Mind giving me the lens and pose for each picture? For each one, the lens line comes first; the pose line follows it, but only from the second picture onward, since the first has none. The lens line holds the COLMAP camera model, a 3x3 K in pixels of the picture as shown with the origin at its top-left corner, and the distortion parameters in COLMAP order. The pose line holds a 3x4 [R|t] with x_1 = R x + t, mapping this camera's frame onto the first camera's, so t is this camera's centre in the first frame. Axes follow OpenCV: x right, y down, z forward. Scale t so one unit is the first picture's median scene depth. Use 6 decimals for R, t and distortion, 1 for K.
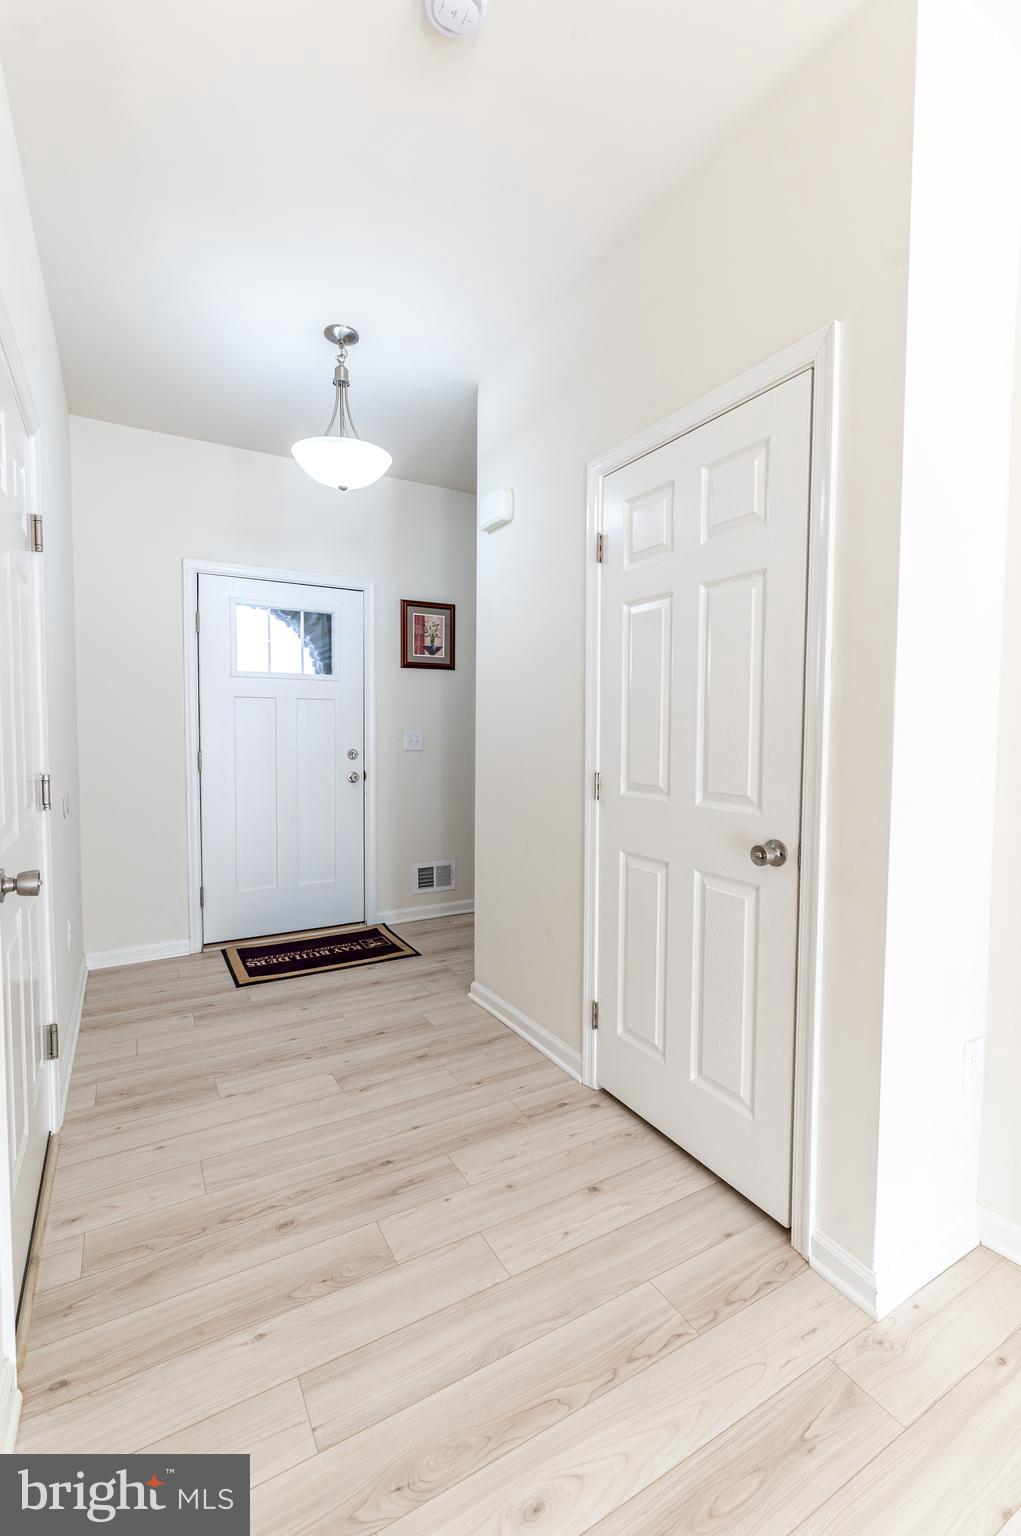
lens RADIAL K [[663.2, 0, 515.5], [0, 663.2, 766.2], [0, 0, 1]] dist [0.002030, -0.000747]
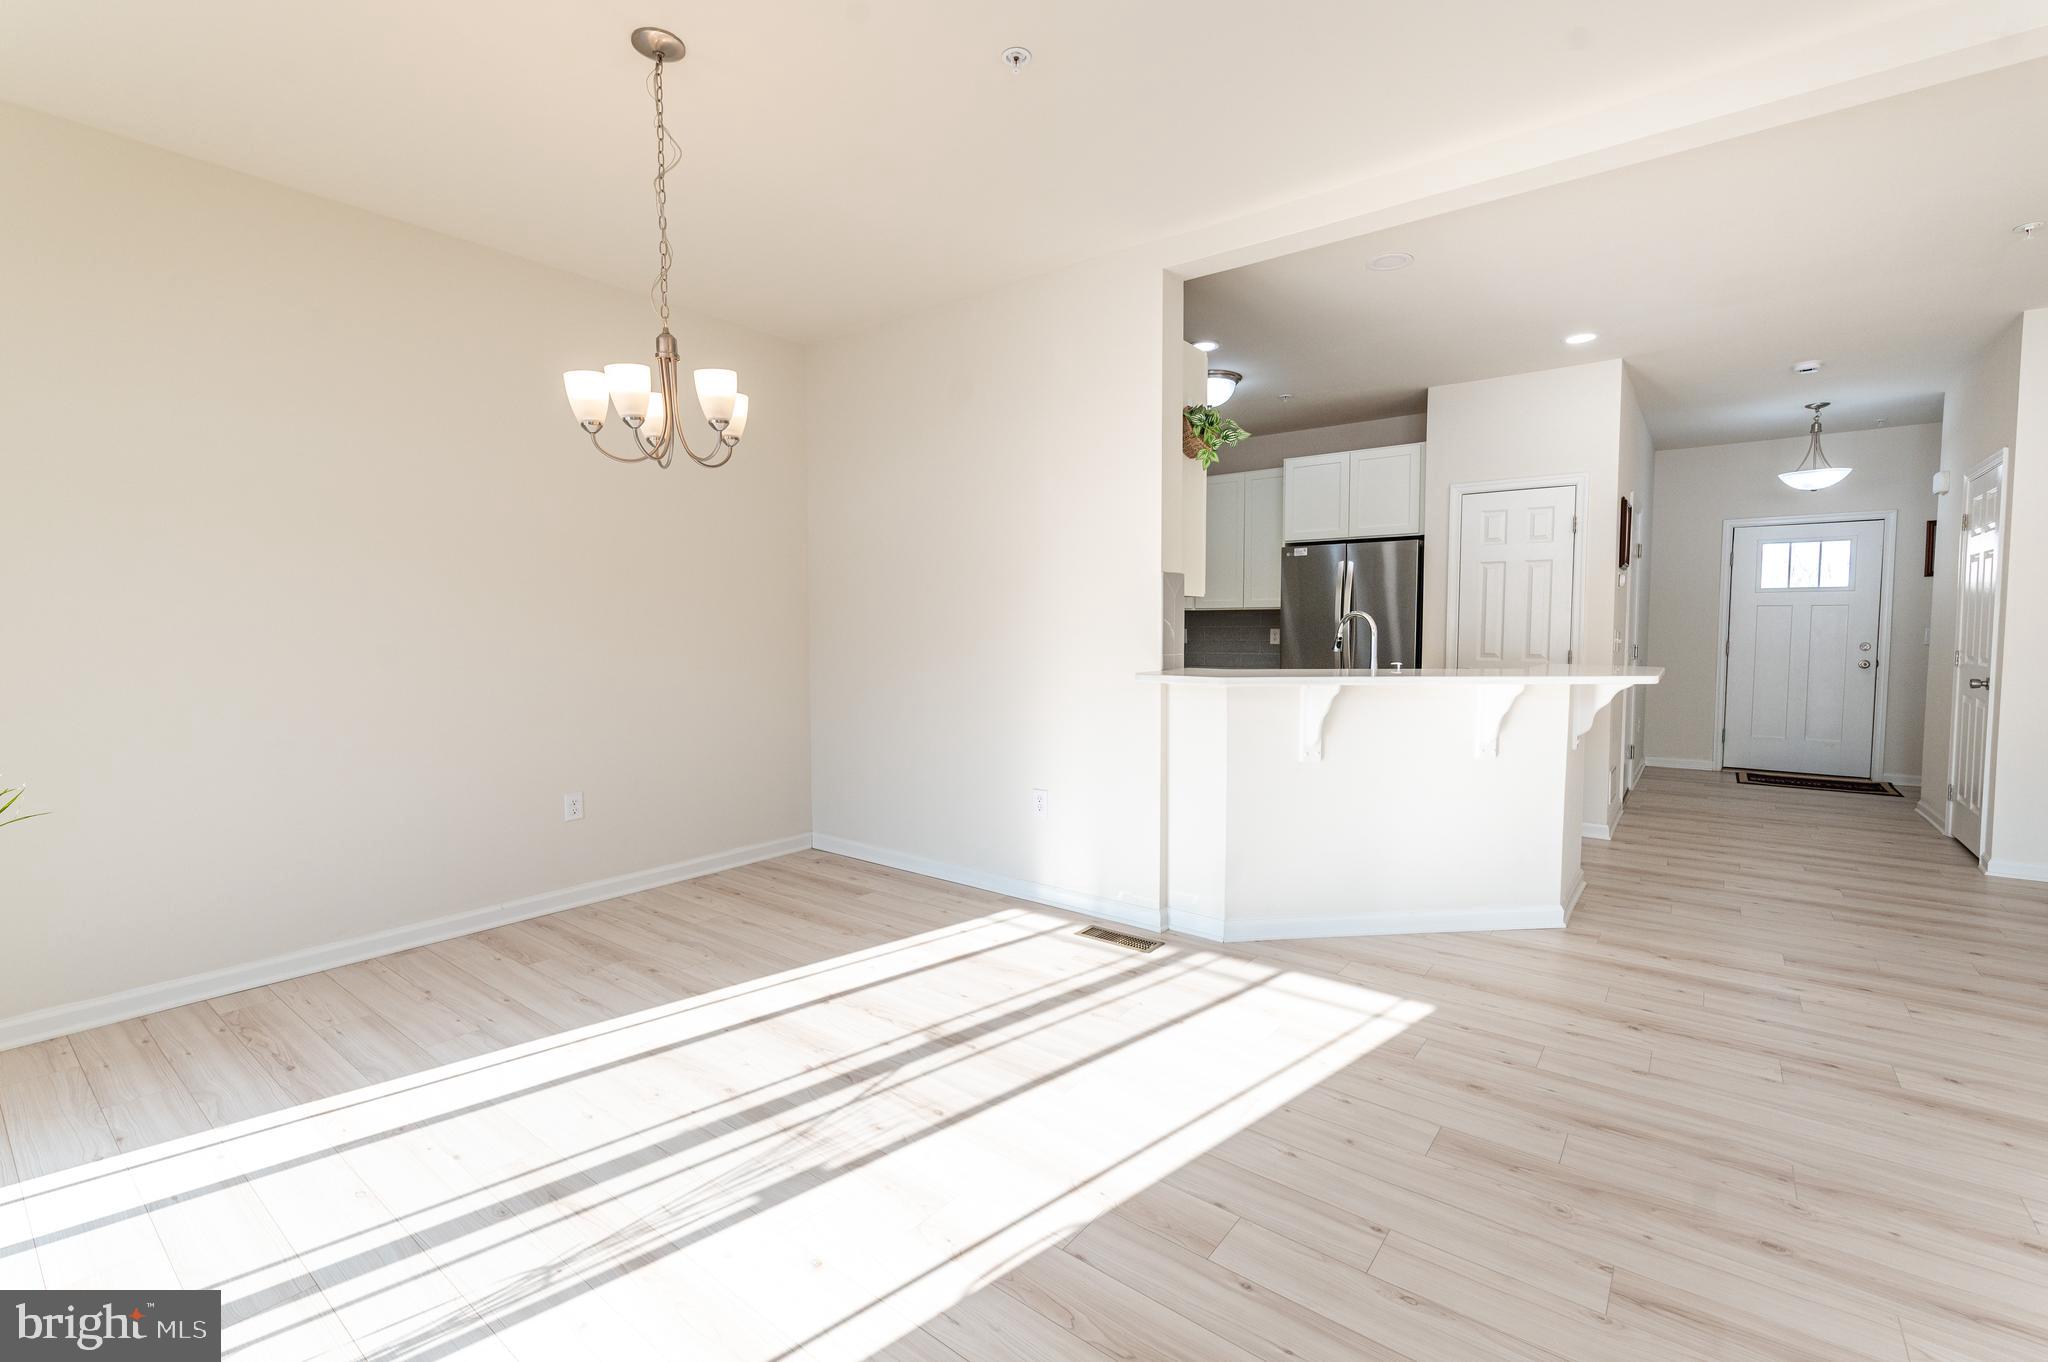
lens RADIAL K [[884.2, 0, 1025.8], [0, 884.2, 667.1], [0, 0, 1]] dist [0.002030, -0.000747]
pose [[0.368729, 0.031716, -0.928996, 0.830348], [-0.050128, 0.998642, 0.014198, 0.087415], [0.928184, 0.041333, 0.369818, -1.267756]]
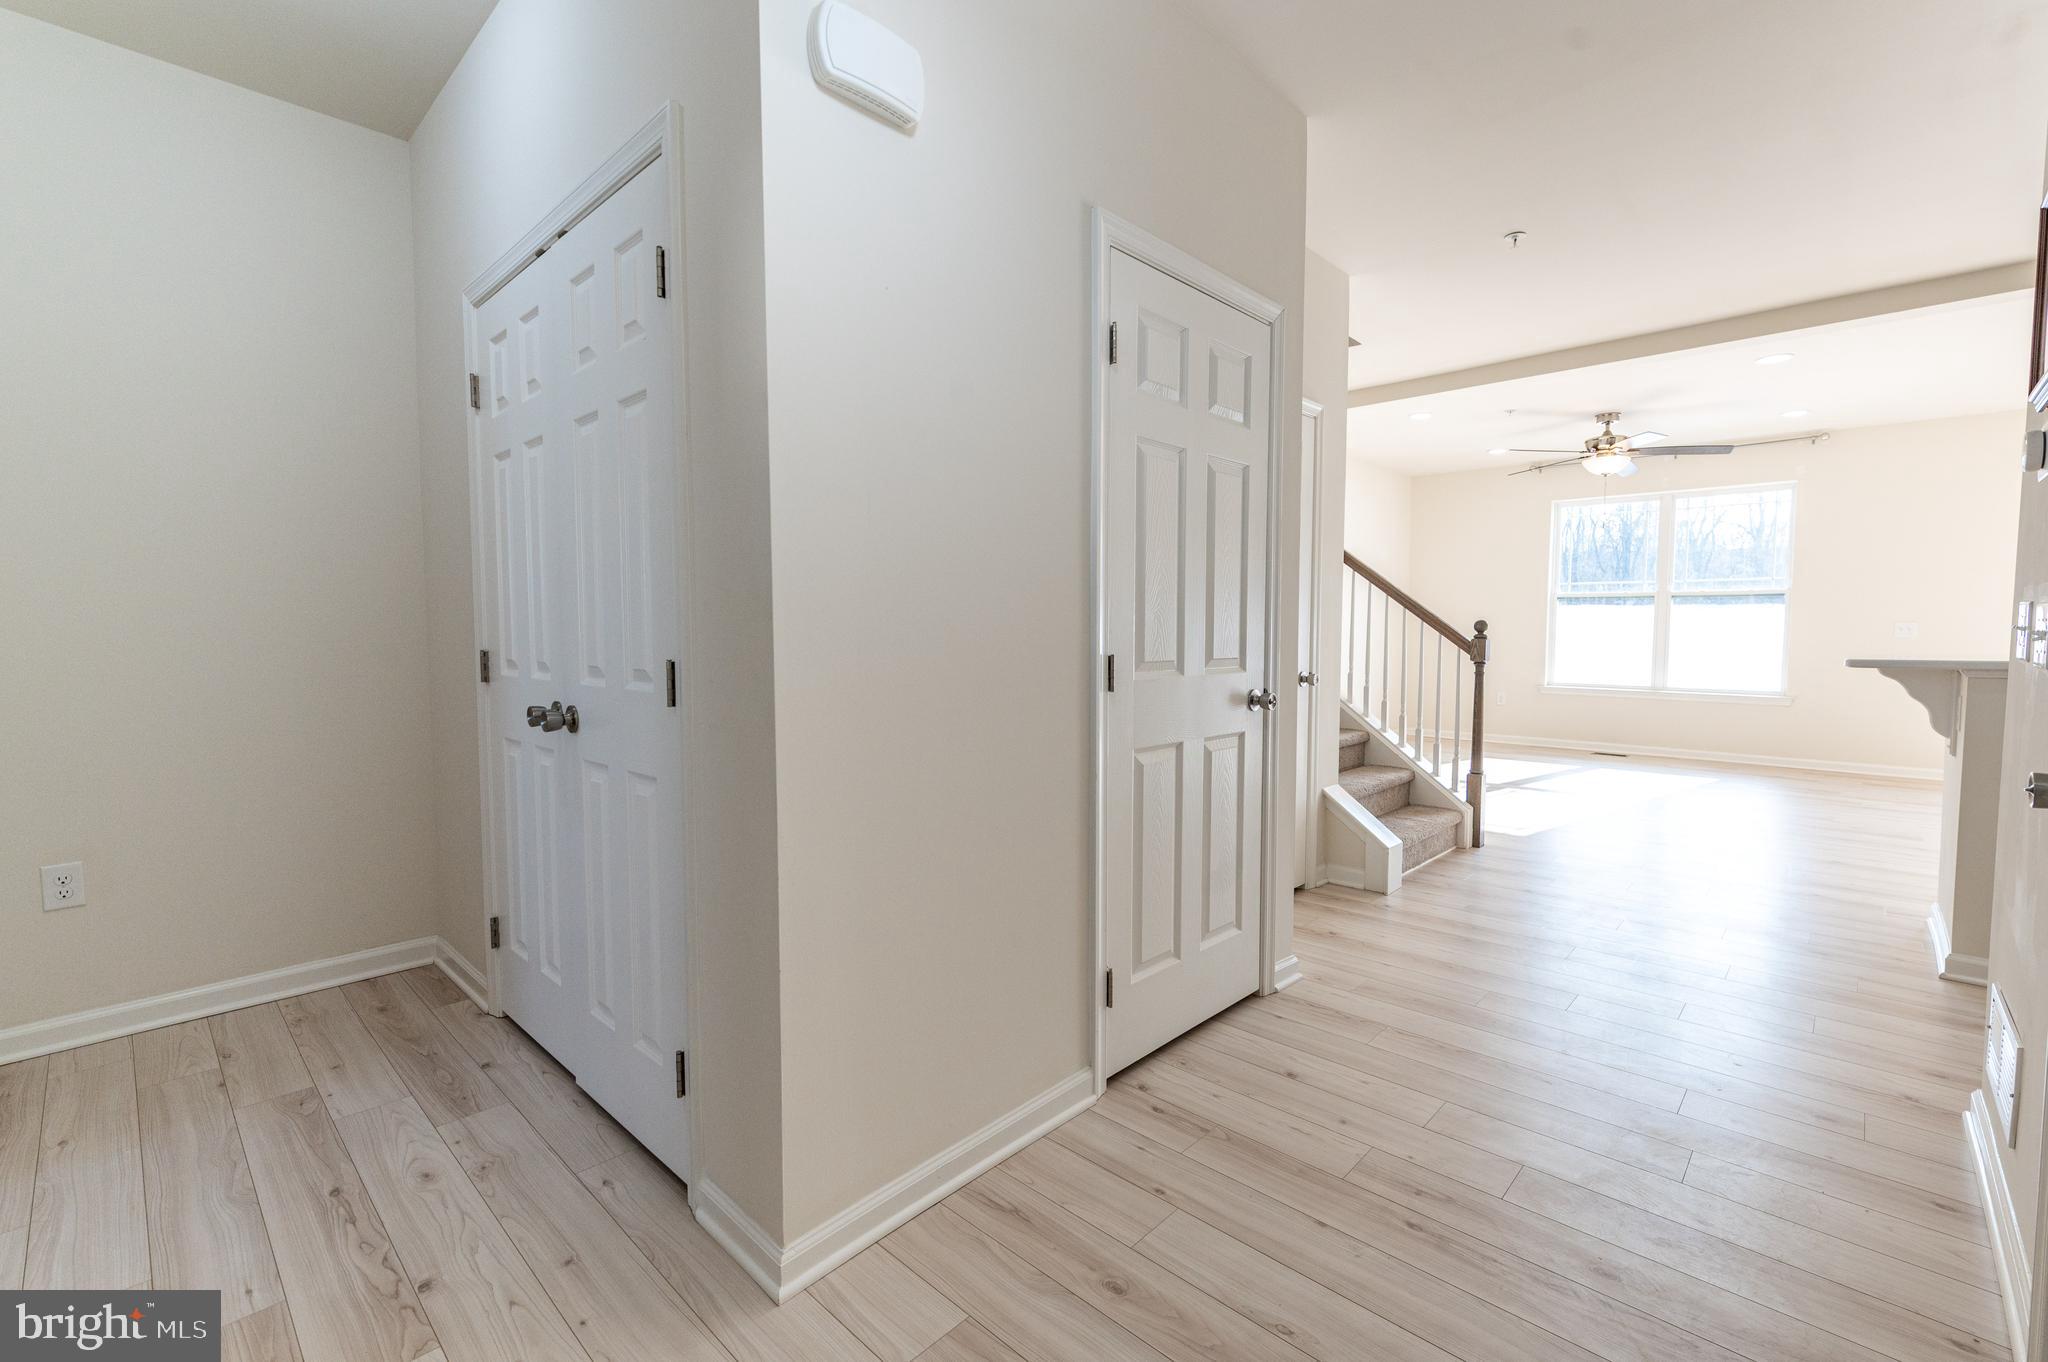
lens RADIAL K [[884.2, 0, 1040.7], [0, 884.2, 670.6], [0, 0, 1]] dist [0.002030, -0.000747]
pose [[-0.281371, -0.060285, 0.957704, -0.480639], [0.051163, 0.995663, 0.077706, -0.032405], [-0.958234, 0.070864, -0.277066, 0.821364]]
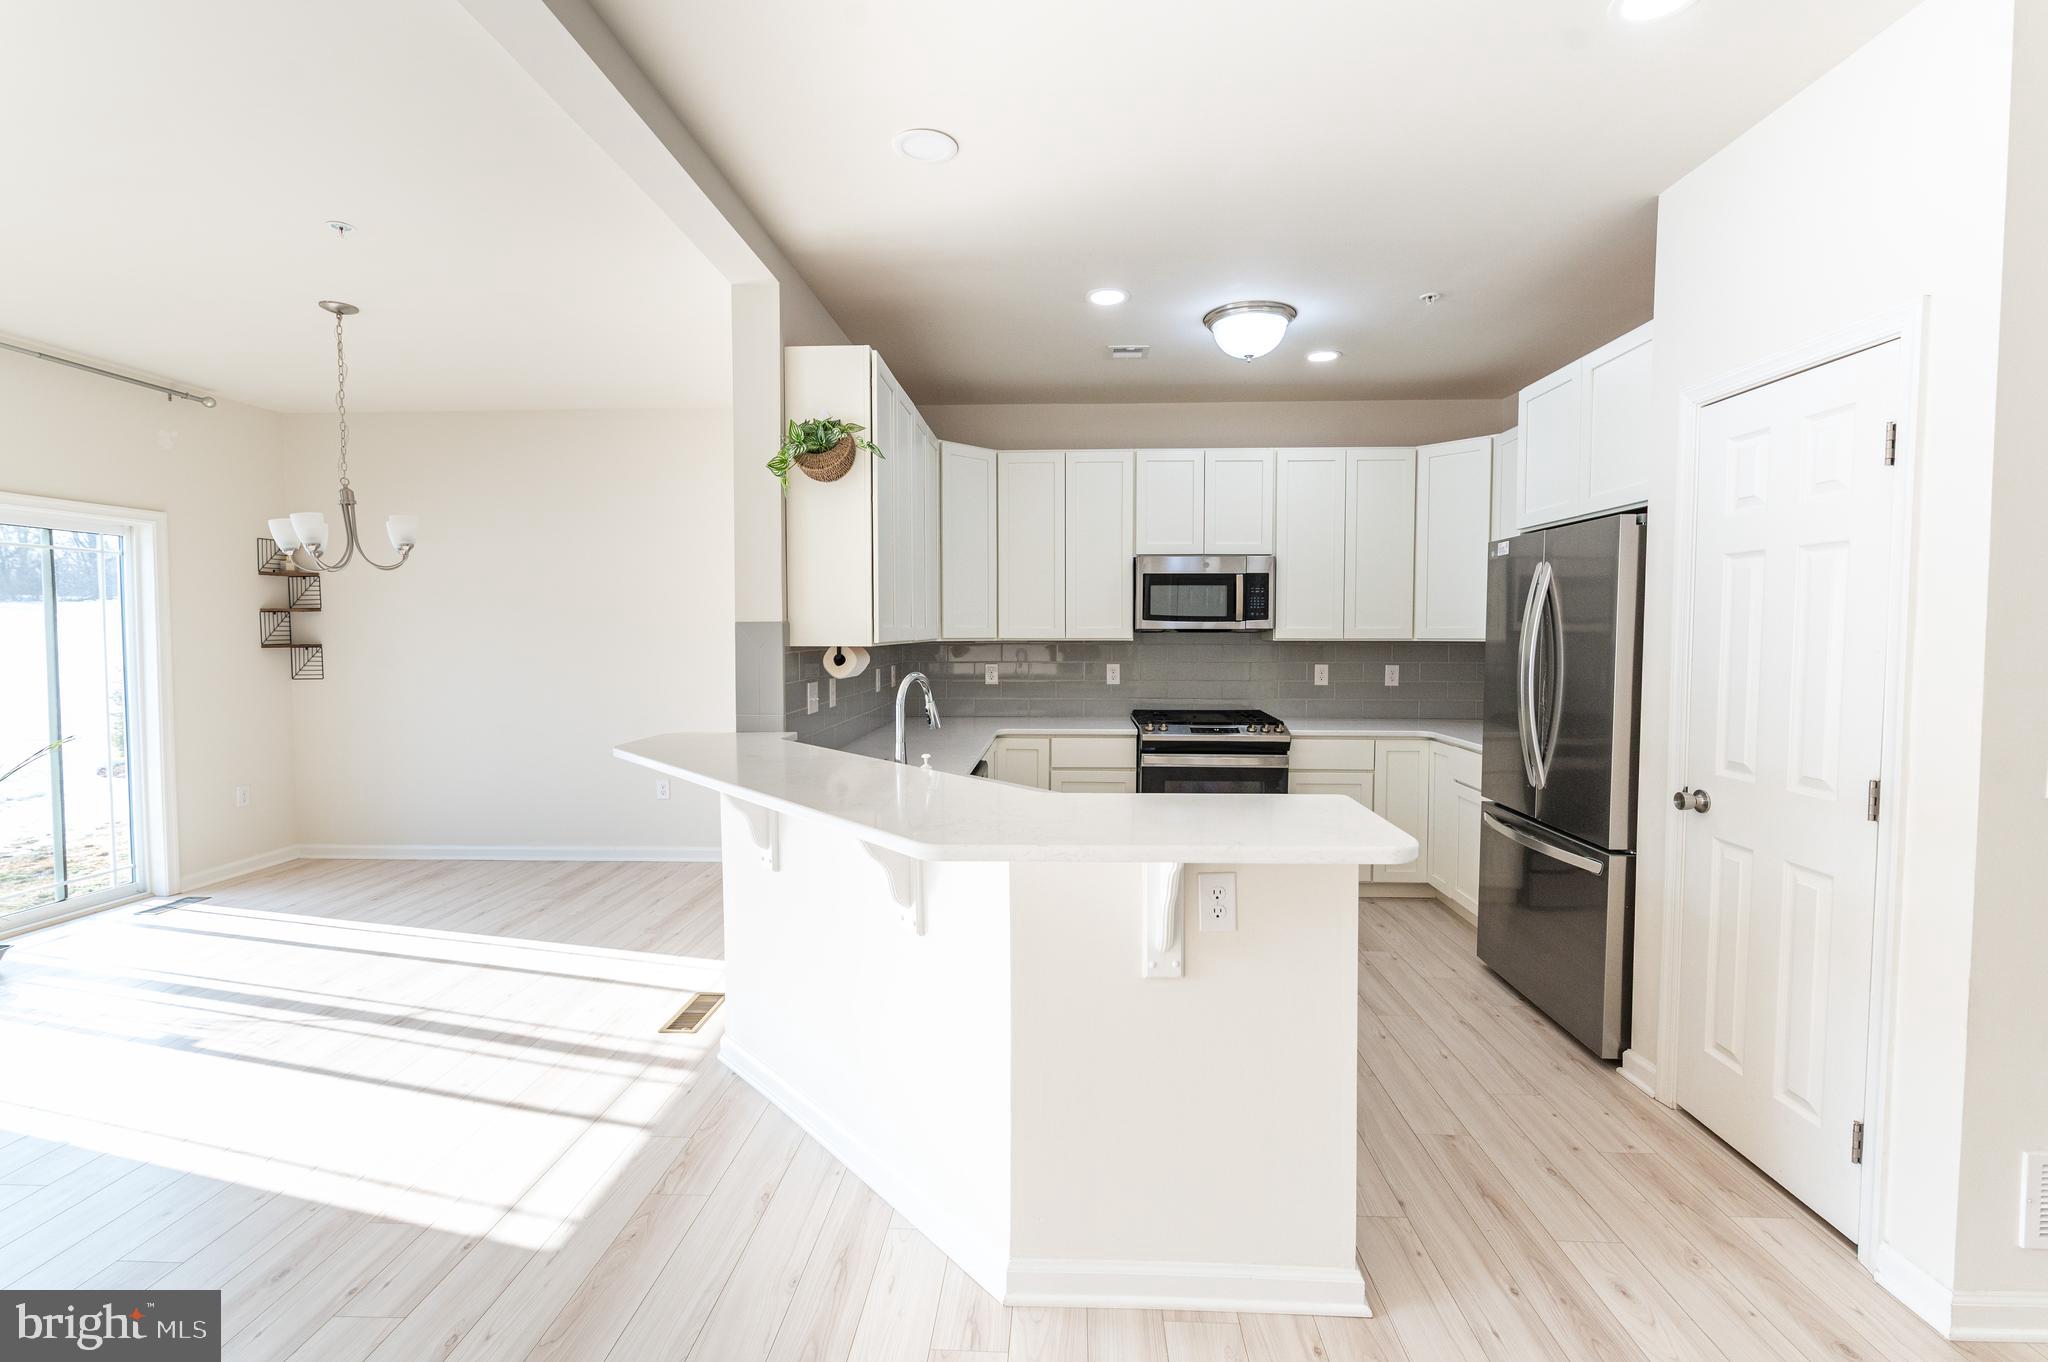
lens RADIAL K [[884.2, 0, 1026.7], [0, 884.2, 662.4], [0, 0, 1]] dist [0.002030, -0.000747]
pose [[-0.556284, 0.022687, -0.830683, 0.530894], [-0.056498, 0.996282, 0.065045, -0.042766], [0.829070, 0.083116, -0.552933, -0.090324]]
